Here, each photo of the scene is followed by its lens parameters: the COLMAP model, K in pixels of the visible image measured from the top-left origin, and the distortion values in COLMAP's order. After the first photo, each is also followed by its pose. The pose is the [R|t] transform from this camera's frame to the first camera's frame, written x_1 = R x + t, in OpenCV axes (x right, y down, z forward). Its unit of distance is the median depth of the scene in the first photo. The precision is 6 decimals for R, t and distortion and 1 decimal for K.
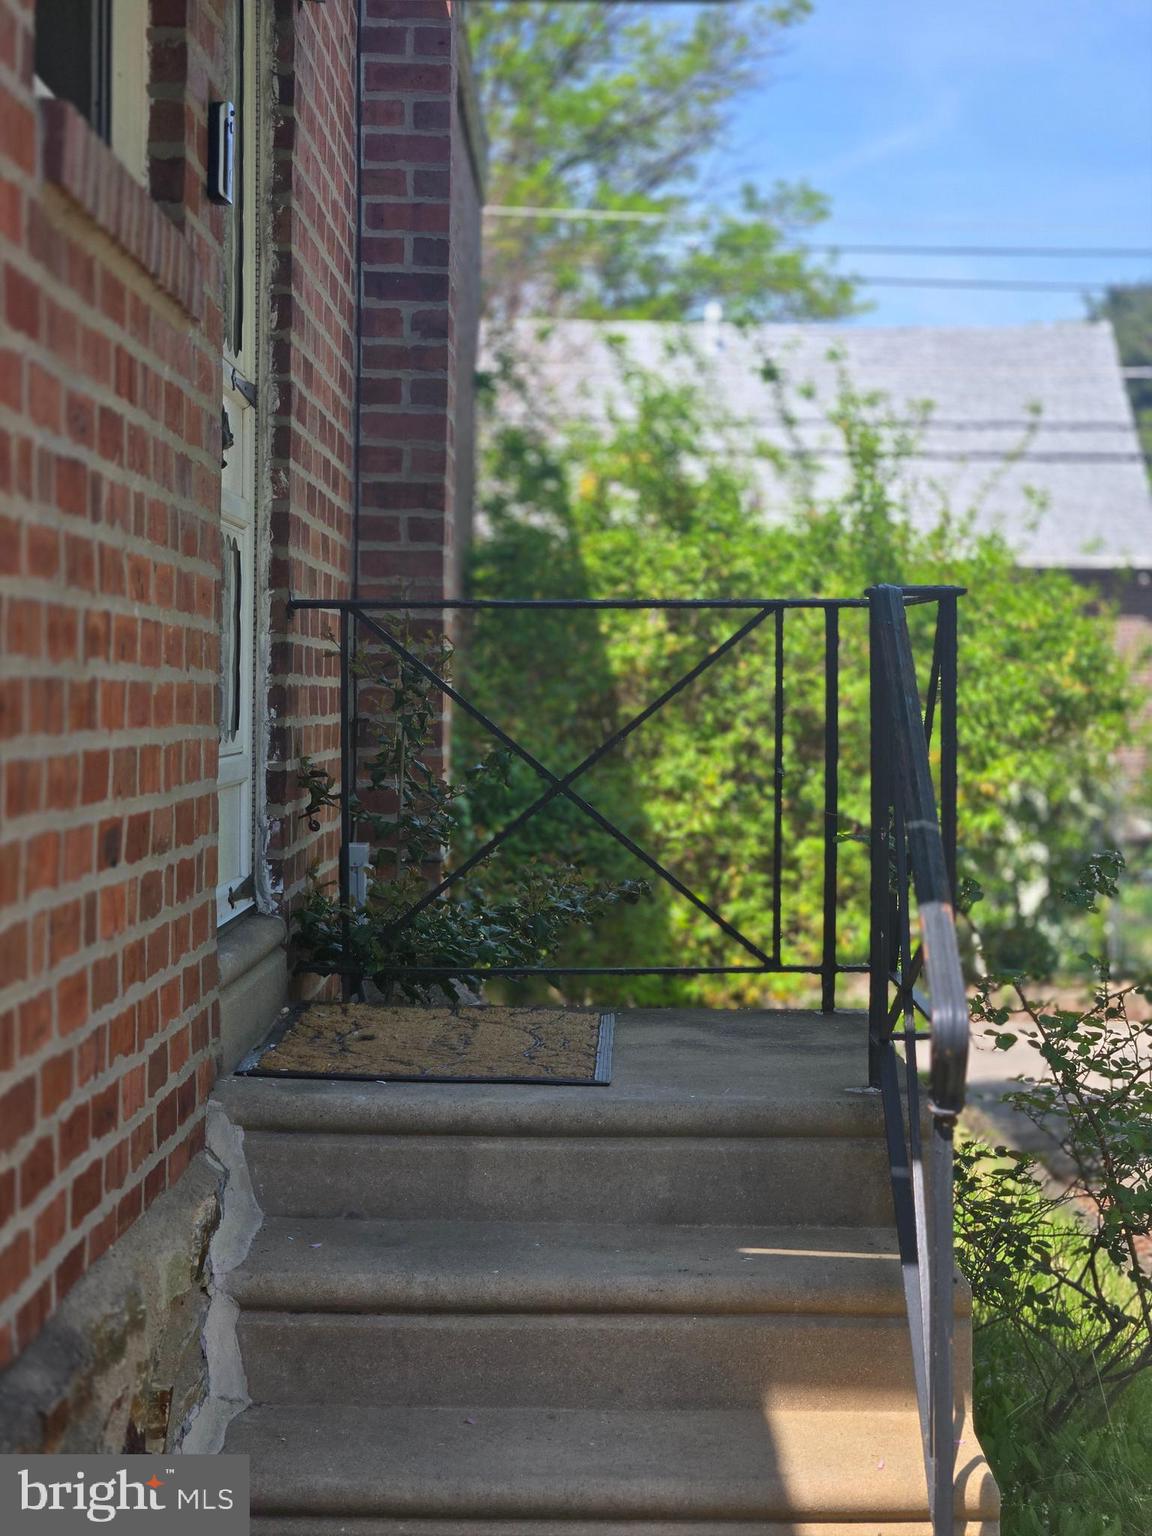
lens RADIAL K [[2848.2, 0, 575.7], [0, 2848.2, 768.5], [0, 0, 1]] dist [0.000517, 0.000000]
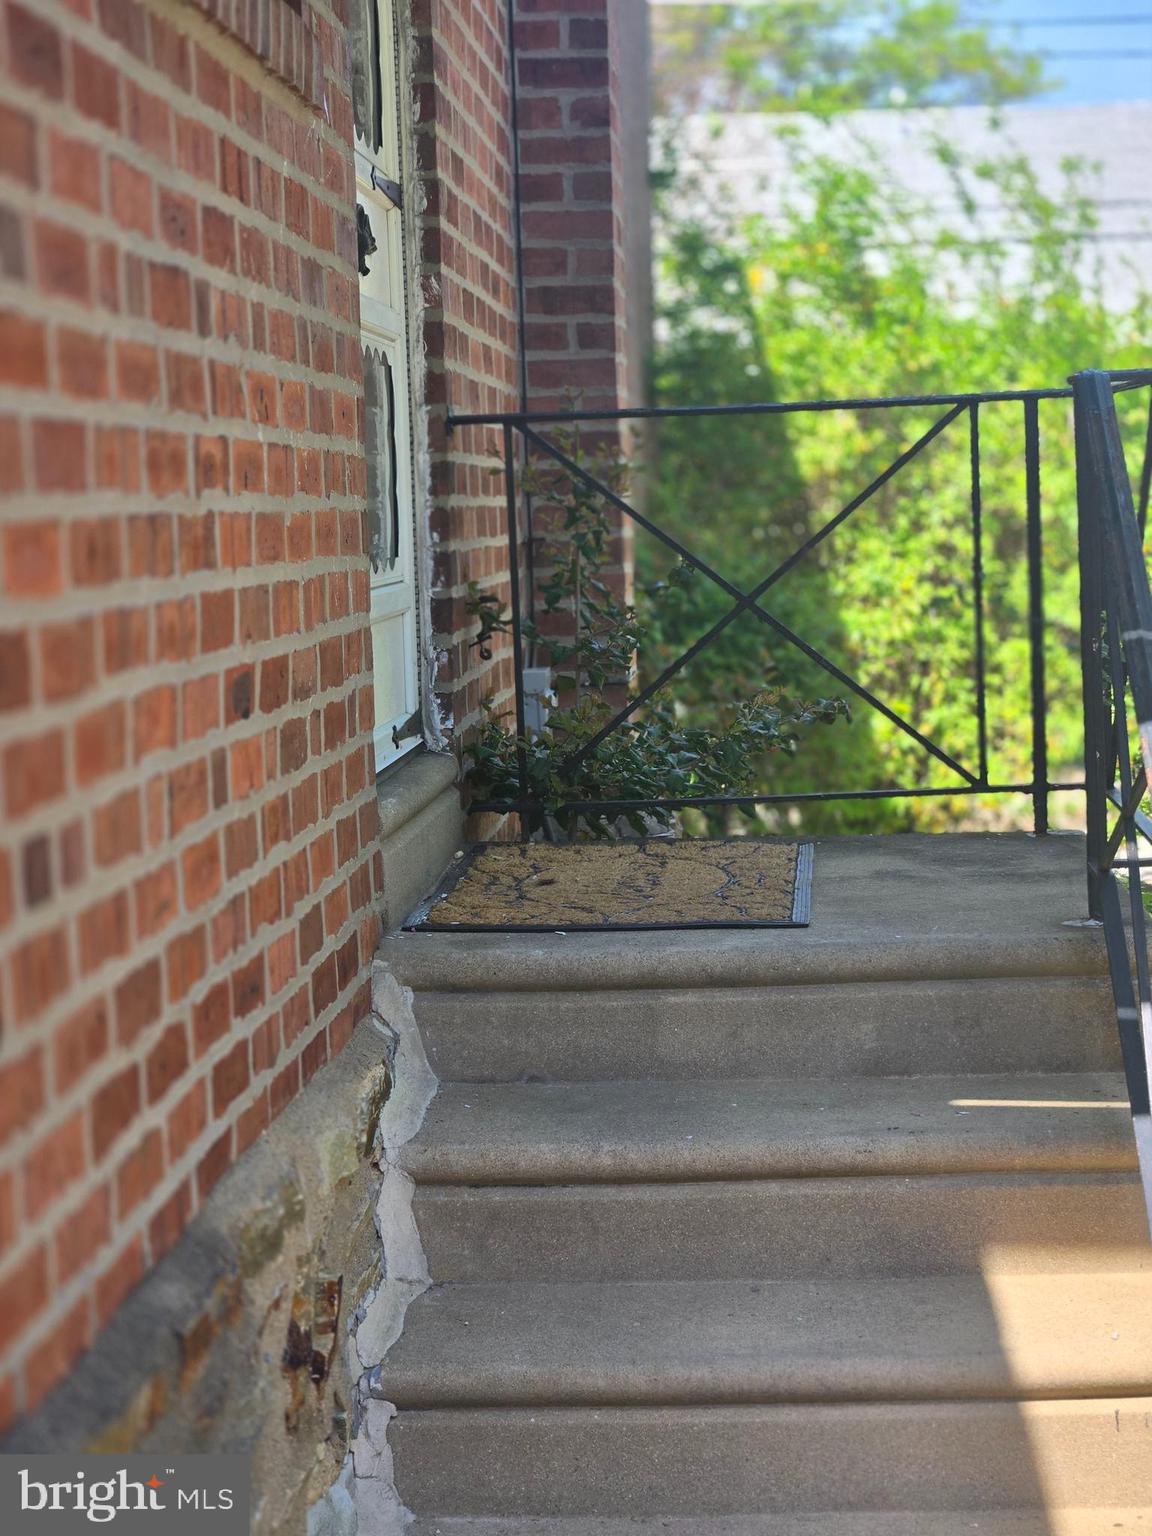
lens RADIAL K [[2848.2, 0, 606.1], [0, 2848.2, 735.8], [0, 0, 1]] dist [0.000517, 0.000000]
pose [[0.997529, -0.035189, -0.060803, 0.004902], [0.038513, 0.997777, 0.054392, -0.003426], [0.058754, -0.056599, 0.996667, 0.072996]]
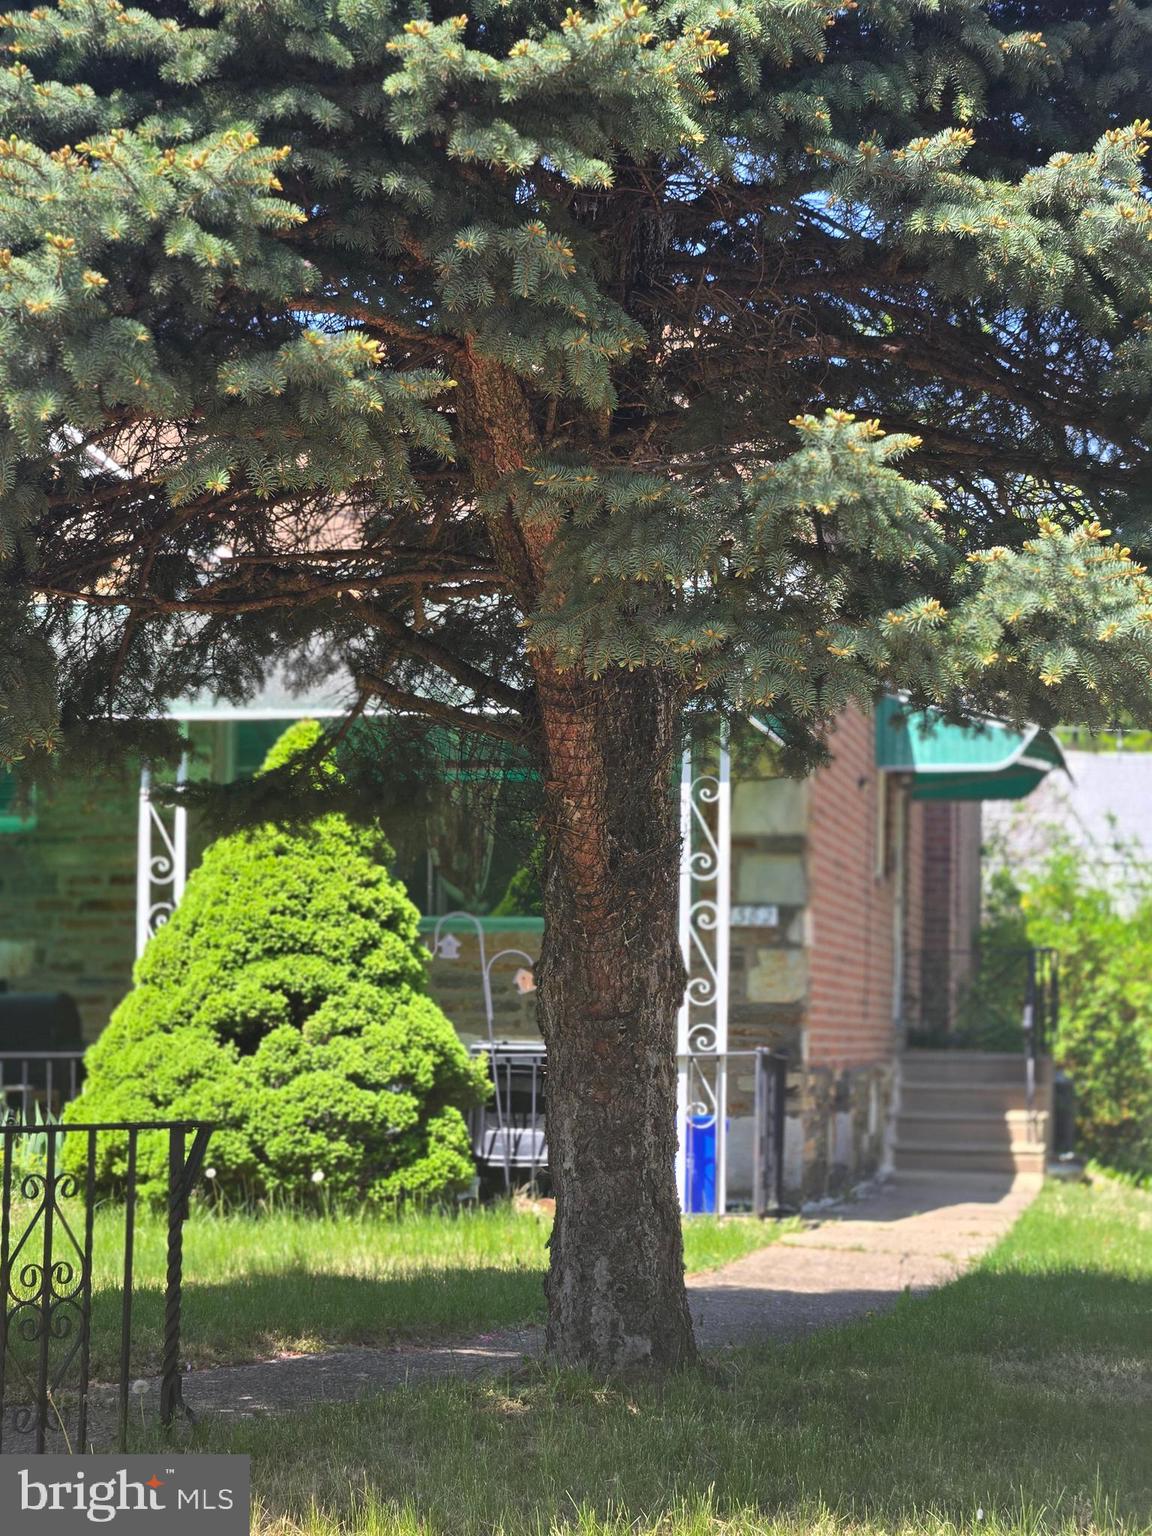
lens RADIAL K [[2848.2, 0, 630.4], [0, 2848.2, 804.7], [0, 0, 1]] dist [0.000517, 0.000000]
pose [[0.983091, -0.015995, -0.182419, 0.290508], [-0.004365, 0.993848, -0.110668, 0.207576], [0.183066, 0.109593, 0.976973, -3.466885]]
